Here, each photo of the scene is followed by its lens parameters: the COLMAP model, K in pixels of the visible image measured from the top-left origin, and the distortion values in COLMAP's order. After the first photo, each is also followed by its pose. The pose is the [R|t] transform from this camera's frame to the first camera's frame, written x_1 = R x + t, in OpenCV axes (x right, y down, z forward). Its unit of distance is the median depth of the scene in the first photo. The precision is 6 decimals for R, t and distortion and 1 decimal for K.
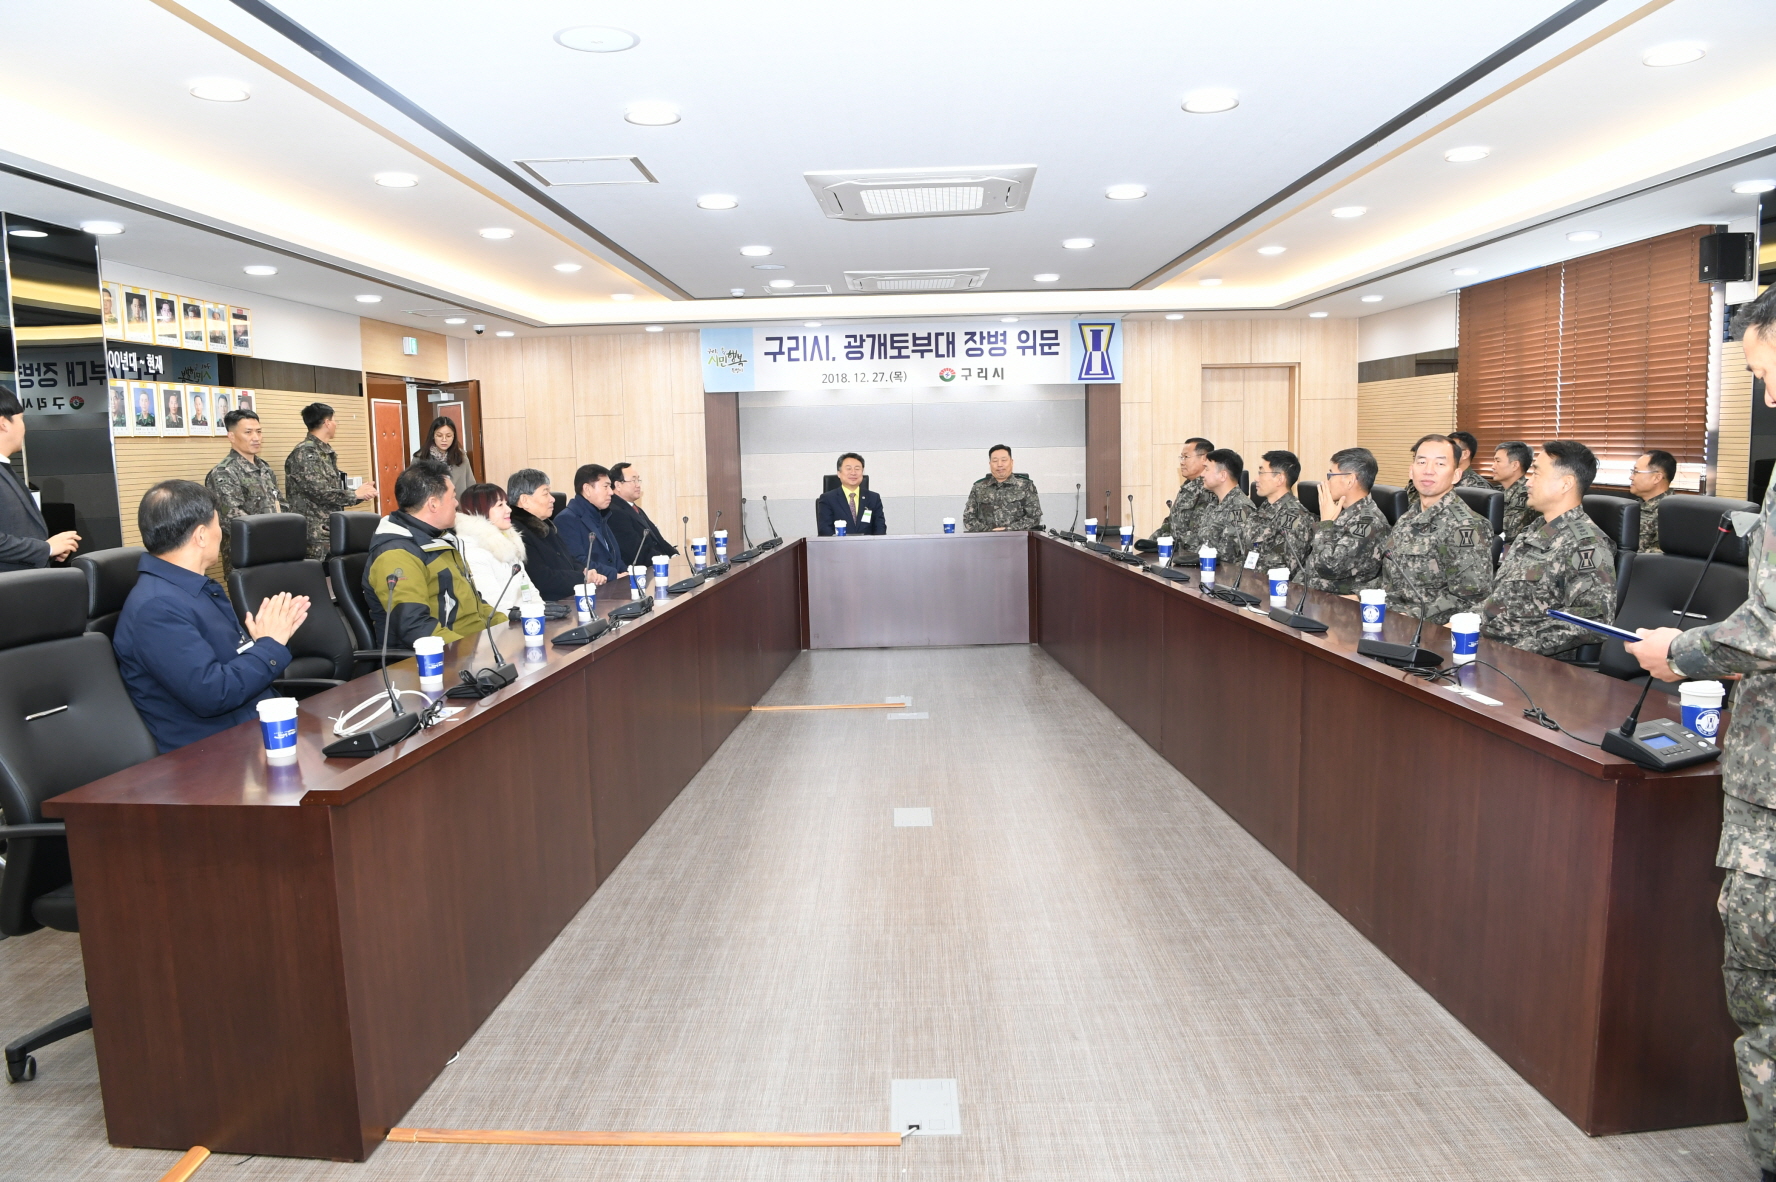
lens RADIAL K [[1227.0, 0, 887.7], [0, 1227.0, 591.6], [0, 0, 1]] dist [-0.073152, 0.014436]
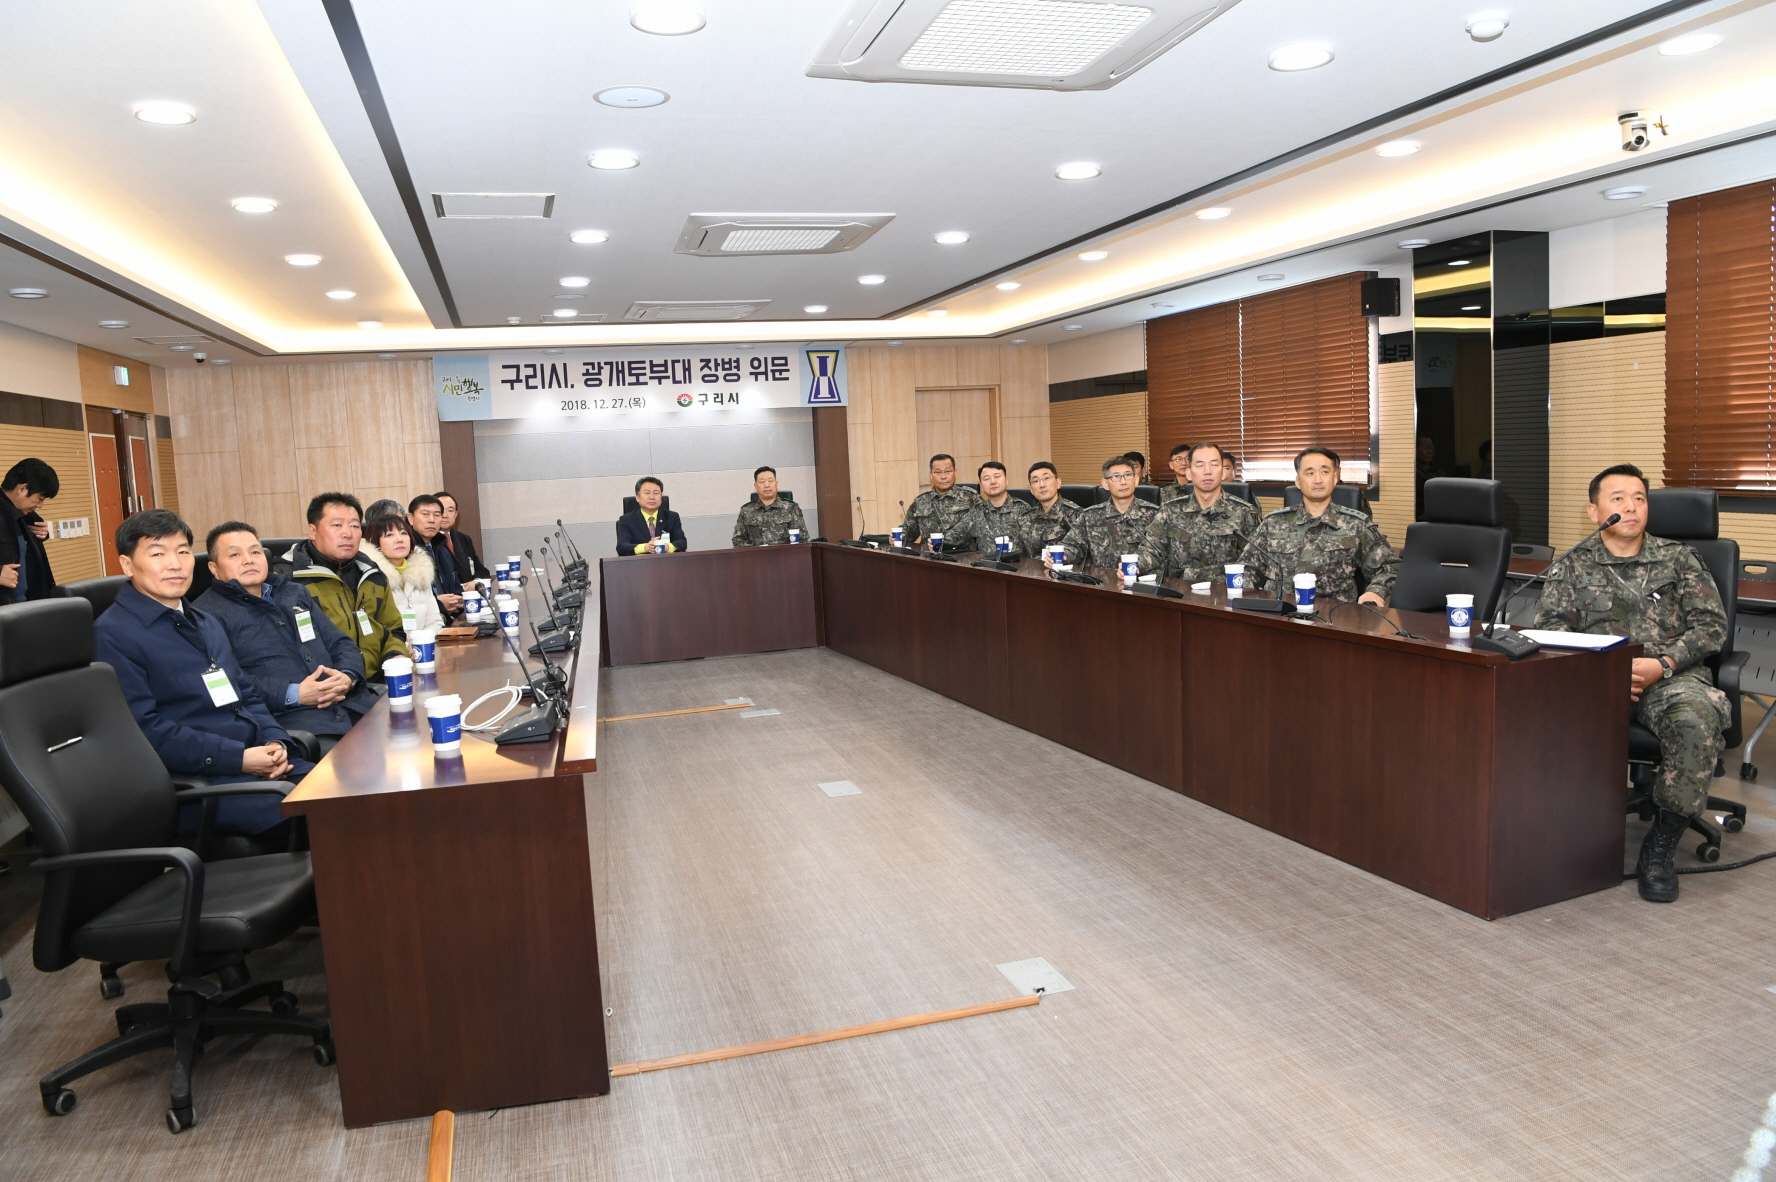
lens RADIAL K [[1227.0, 0, 892.1], [0, 1227.0, 589.9], [0, 0, 1]] dist [-0.073152, 0.014436]
pose [[0.952444, -0.054841, 0.299739, -0.144421], [0.061429, 0.998032, -0.012591, 0.010344], [-0.298459, 0.030404, 0.953938, -0.051480]]
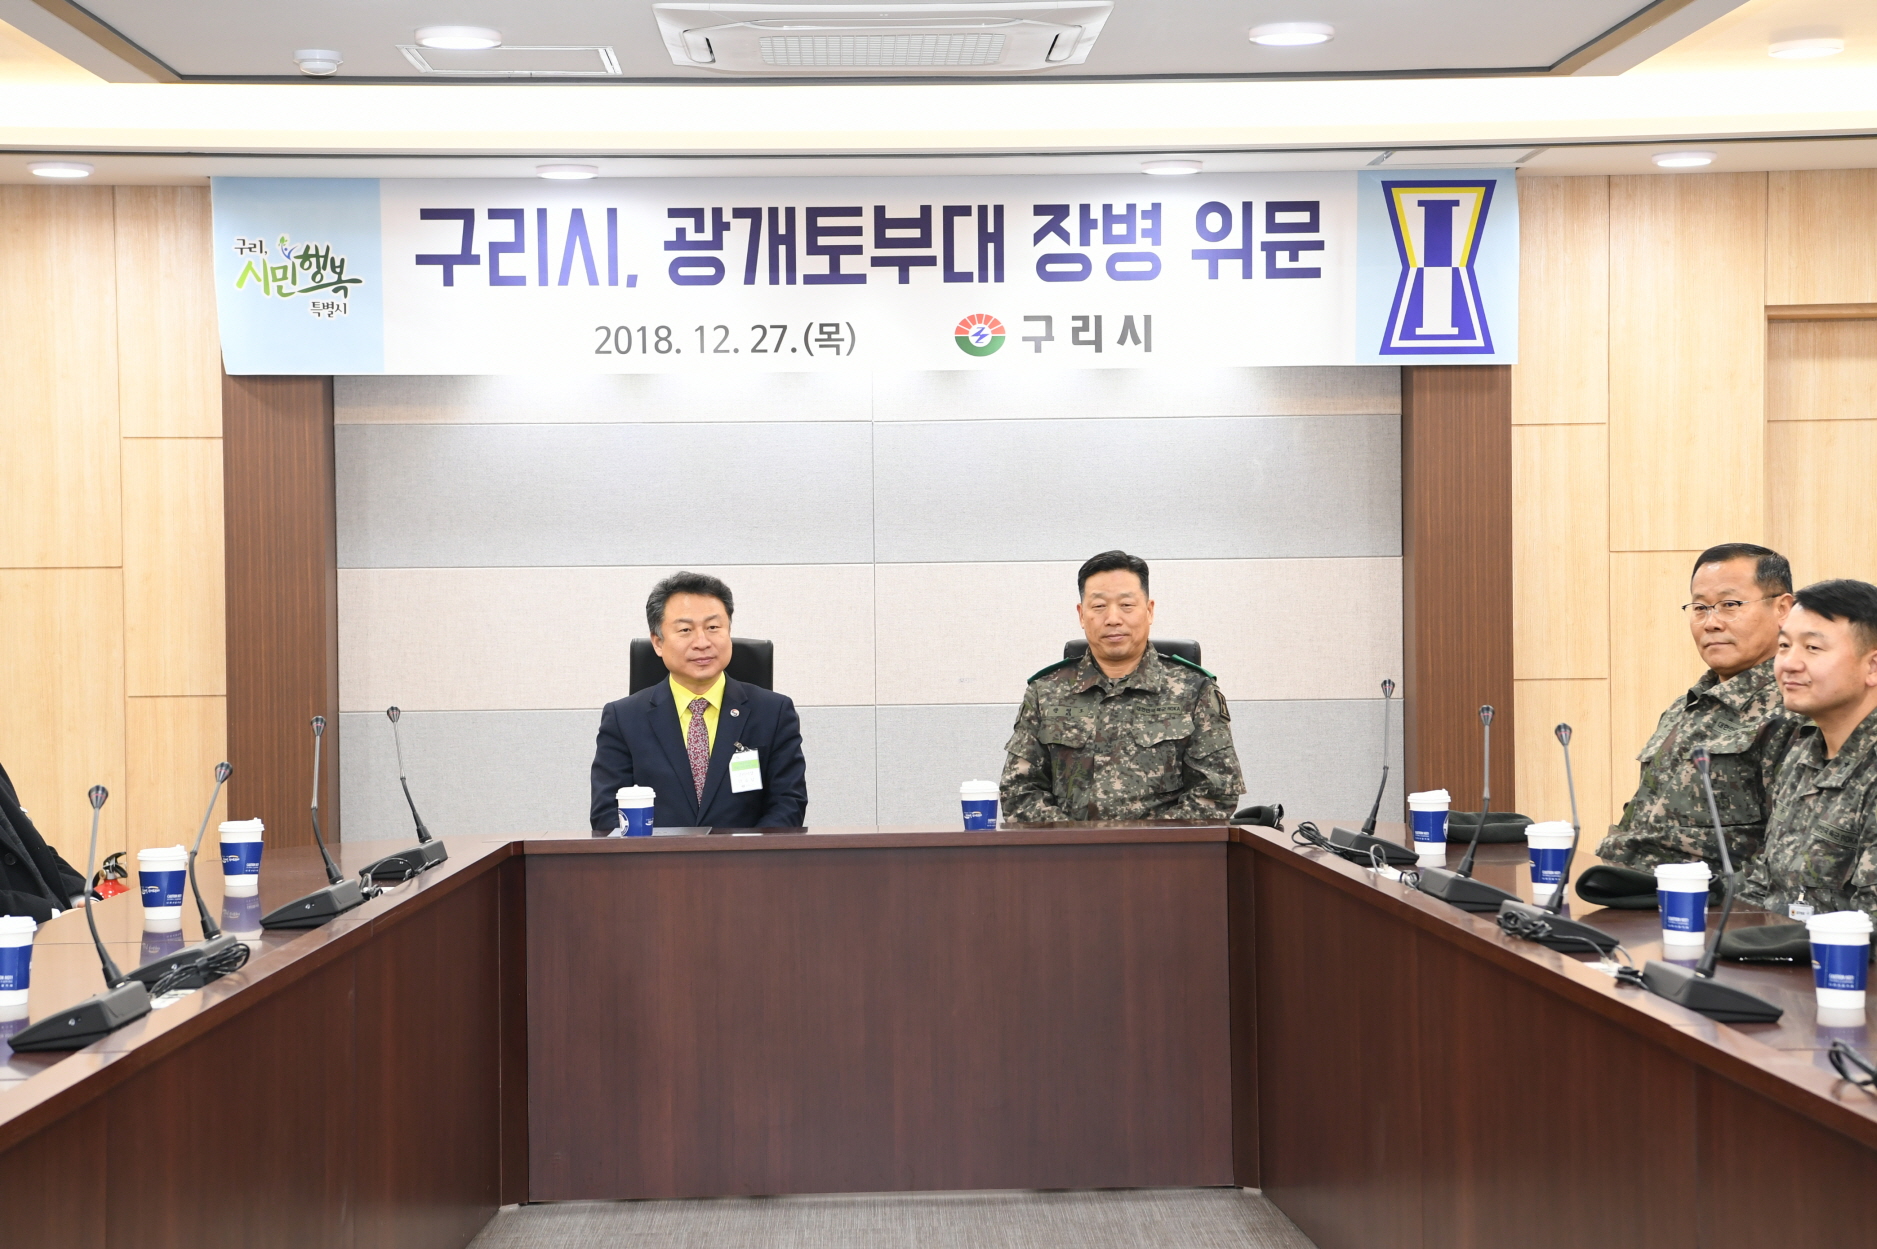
lens RADIAL K [[3582.8, 0, 934.9], [0, 3582.8, 618.1], [0, 0, 1]] dist [0.322300, 0.000000]
pose [[0.999320, 0.011665, 0.034989, 0.005637], [-0.008267, 0.995374, -0.095723, -0.013417], [-0.035943, 0.095368, 0.994793, 0.072575]]
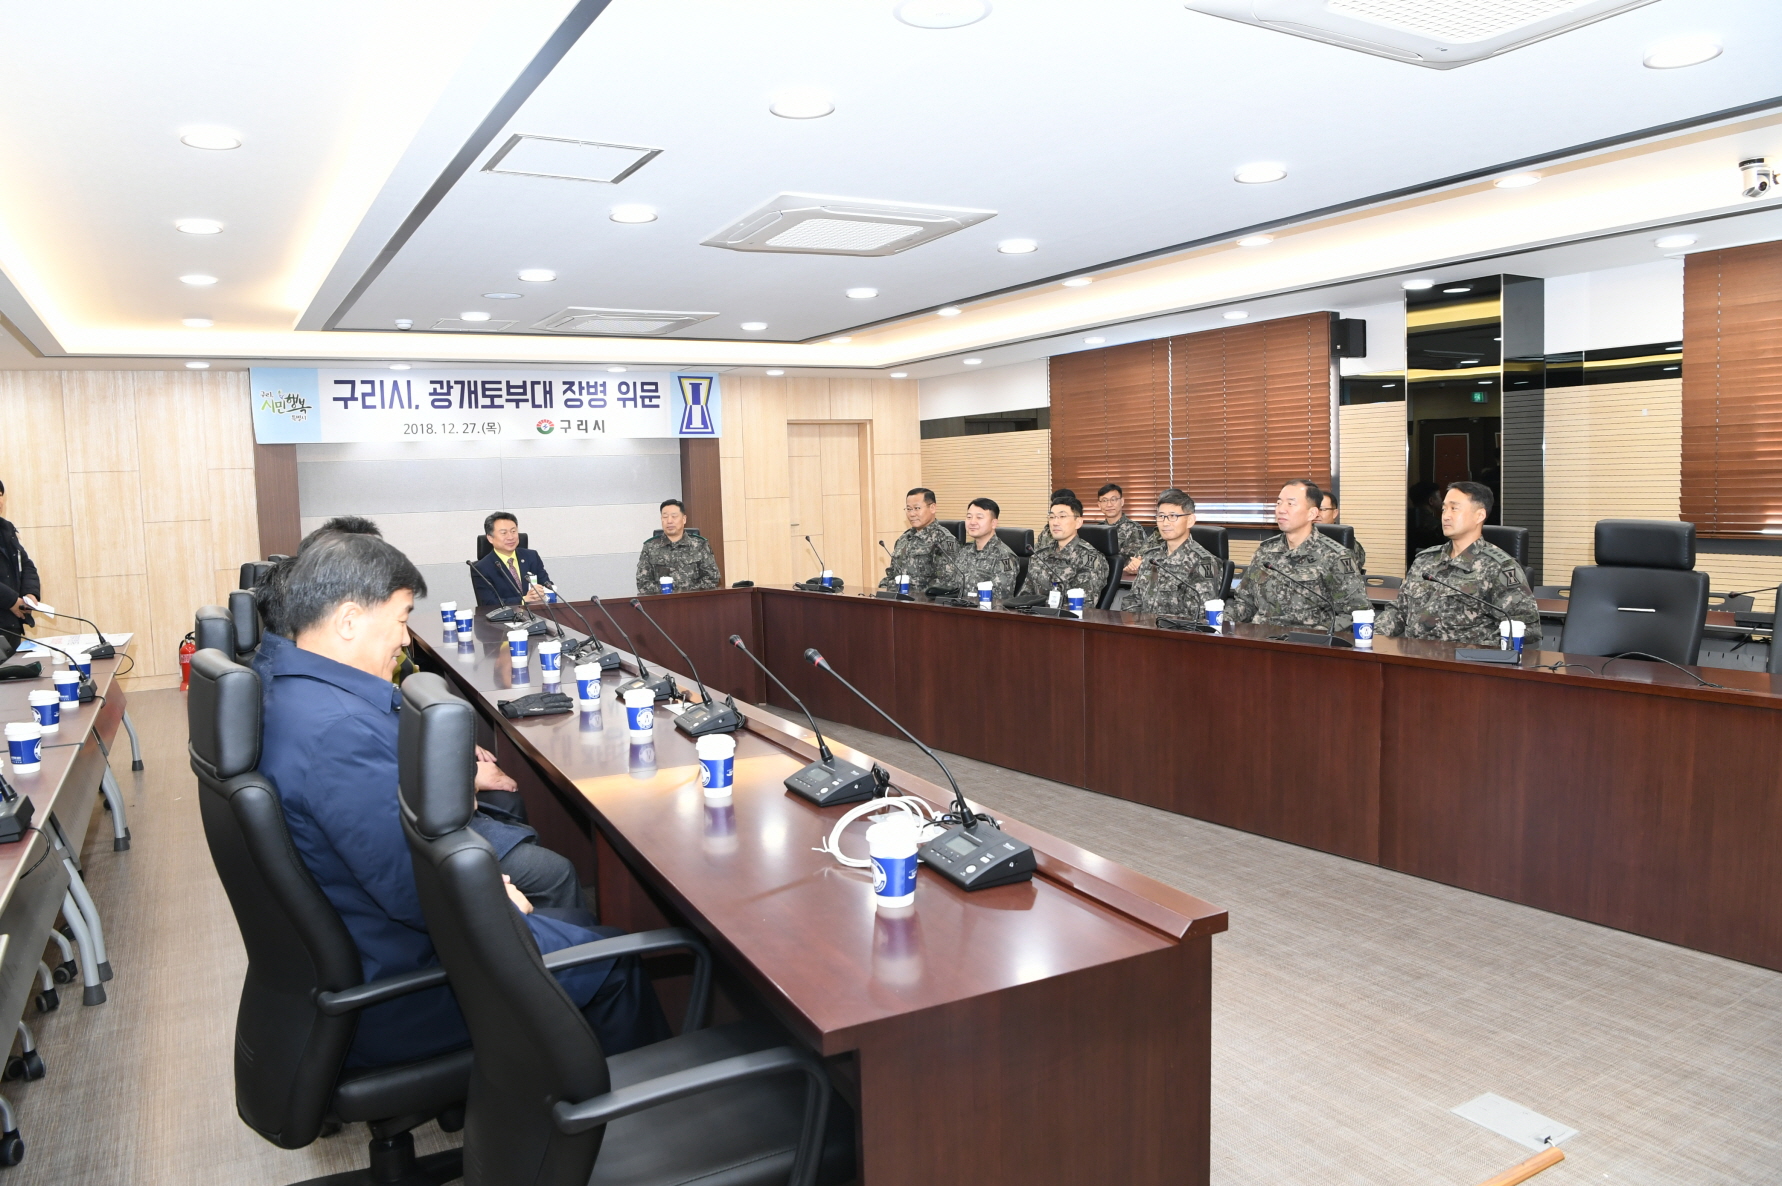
lens RADIAL K [[1231.2, 0, 890.4], [0, 1231.2, 585.3], [0, 0, 1]] dist [-0.073152, 0.014436]
pose [[0.858514, -0.045851, 0.510736, -0.285340], [0.073640, 0.996695, -0.034306, -0.009536], [-0.507475, 0.067063, 0.859053, 0.115348]]
